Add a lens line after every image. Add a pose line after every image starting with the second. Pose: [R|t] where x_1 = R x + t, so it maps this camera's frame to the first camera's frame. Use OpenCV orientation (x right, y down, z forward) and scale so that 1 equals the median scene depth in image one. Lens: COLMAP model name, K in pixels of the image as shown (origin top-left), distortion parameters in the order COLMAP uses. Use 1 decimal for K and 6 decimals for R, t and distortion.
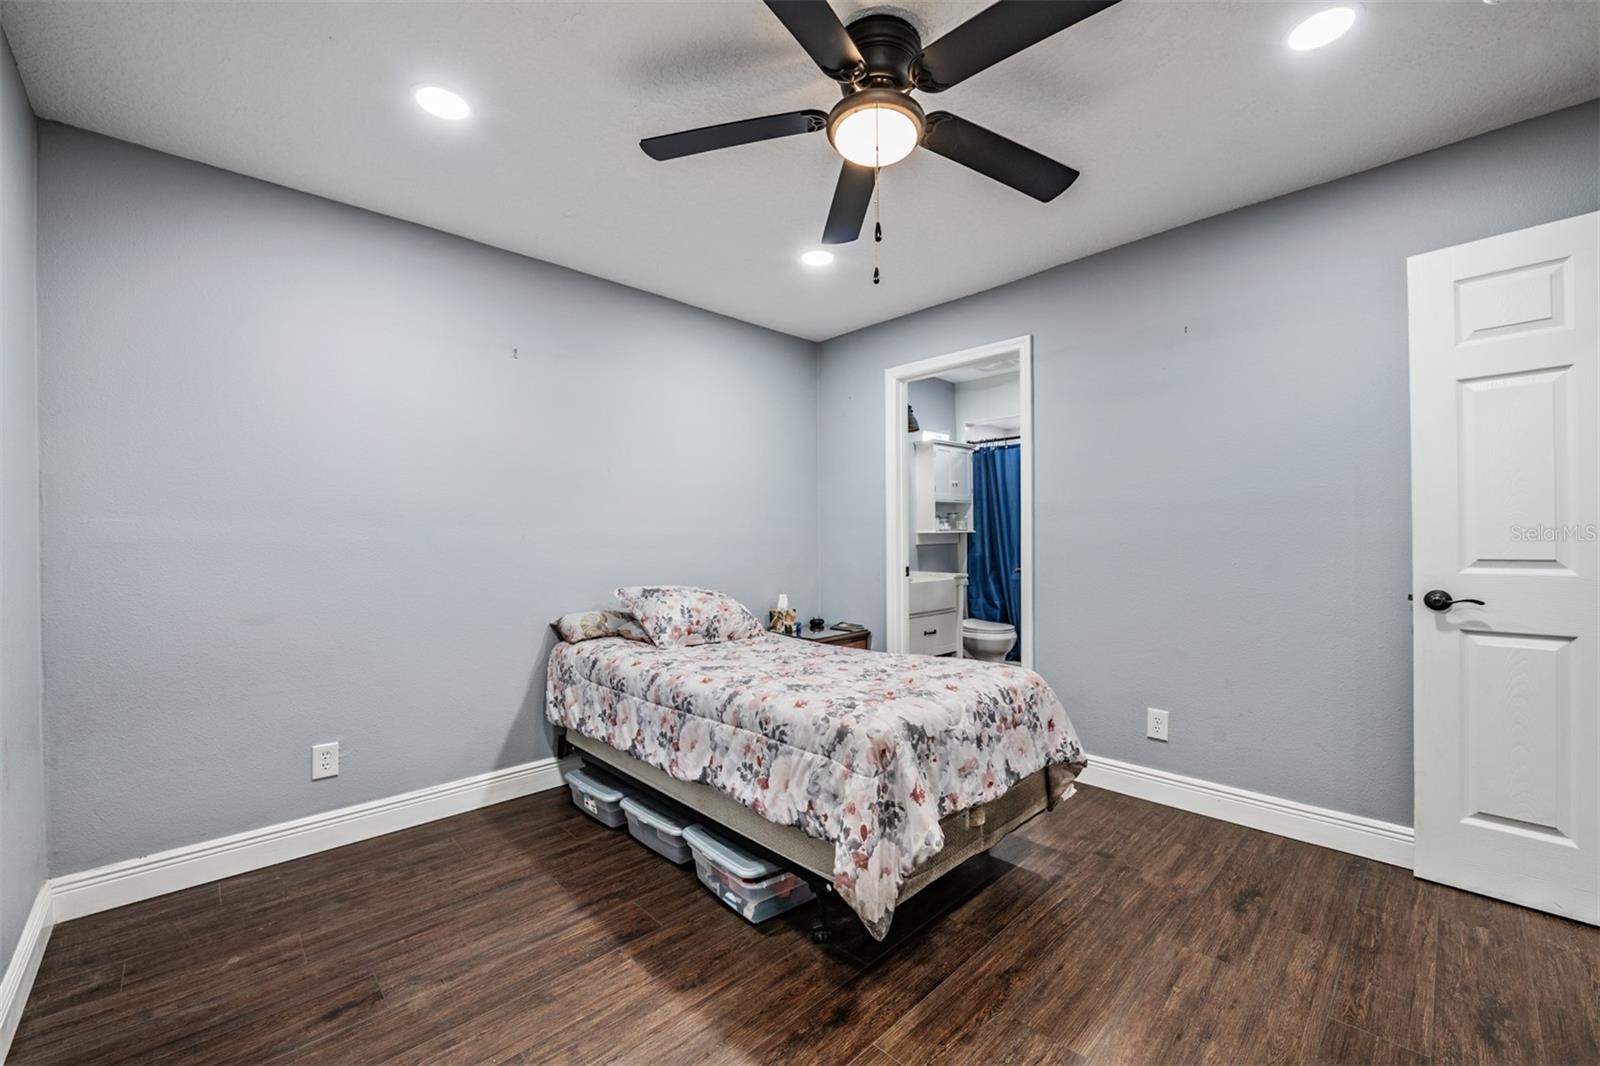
lens RADIAL K [[641.1, 0, 803.4], [0, 641.1, 542.4], [0, 0, 1]] dist [-0.008234, -0.002187]
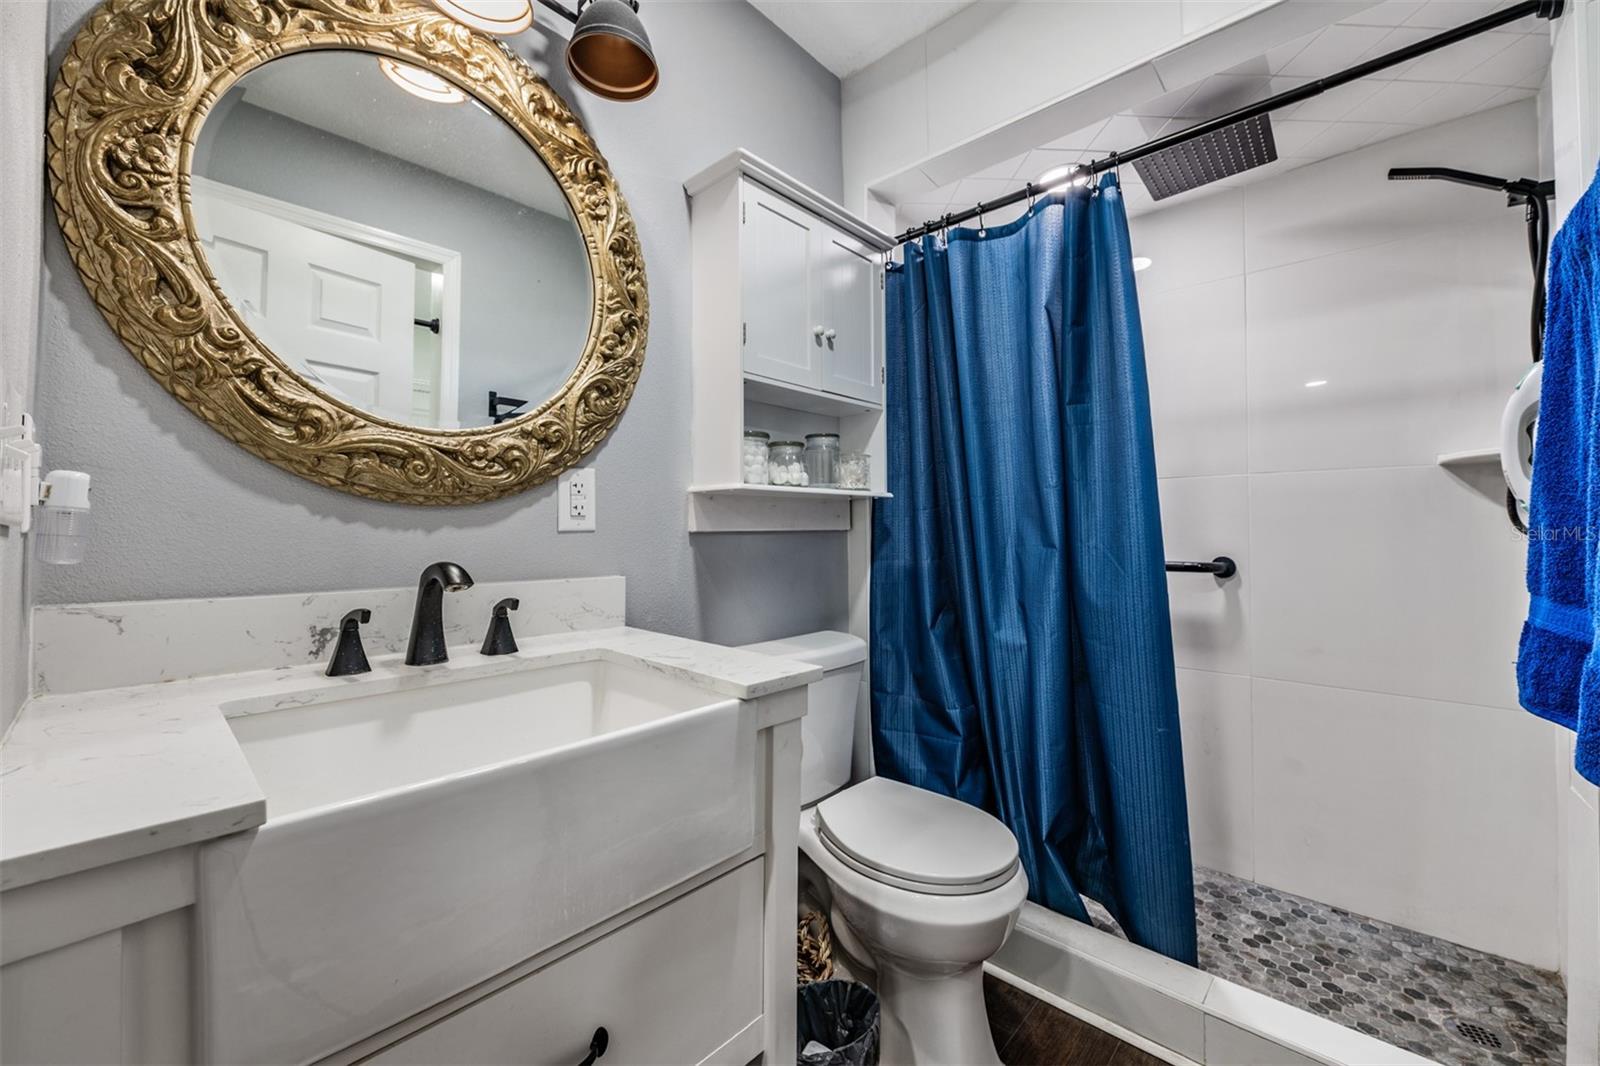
lens RADIAL K [[641.1, 0, 799.7], [0, 641.1, 522.5], [0, 0, 1]] dist [-0.008234, -0.002187]
pose [[0.997488, 0.007258, 0.070464, 0.198632], [-0.006087, 0.999840, -0.016825, 0.003821], [-0.070575, 0.016354, 0.997372, 0.674360]]
